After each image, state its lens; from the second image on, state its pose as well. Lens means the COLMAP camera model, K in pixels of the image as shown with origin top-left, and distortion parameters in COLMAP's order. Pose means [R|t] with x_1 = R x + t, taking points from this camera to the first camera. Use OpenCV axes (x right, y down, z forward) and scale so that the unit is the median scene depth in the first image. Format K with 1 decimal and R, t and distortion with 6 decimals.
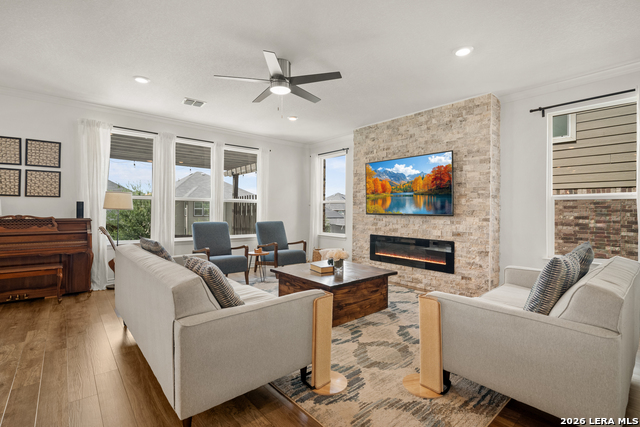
lens RADIAL K [[298.7, 0, 322.7], [0, 298.7, 214.4], [0, 0, 1]] dist [-0.000849, -0.002027]
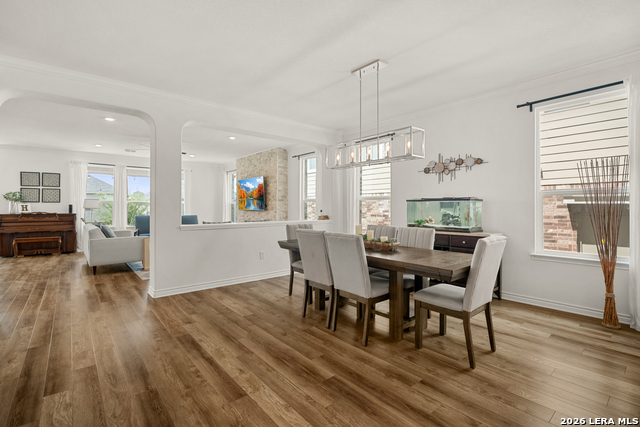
lens RADIAL K [[298.7, 0, 318.4], [0, 298.7, 208.5], [0, 0, 1]] dist [-0.000849, -0.002027]
pose [[0.999736, -0.007668, -0.021673, 0.793890], [0.007638, 0.999970, -0.001486, -0.004423], [0.021684, 0.001320, 0.999764, -0.850172]]
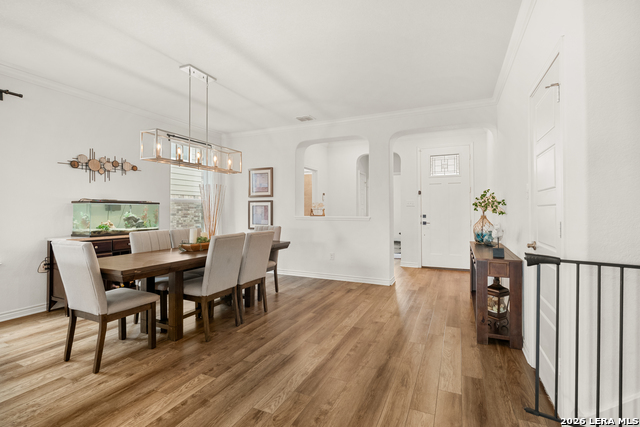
lens RADIAL K [[298.7, 0, 320.6], [0, 298.7, 212.0], [0, 0, 1]] dist [-0.000849, -0.002027]
pose [[-0.410552, -0.011766, 0.911761, -1.701363], [-0.001663, 0.999925, 0.012155, -0.034027], [-0.911836, 0.003474, -0.410541, 1.882491]]
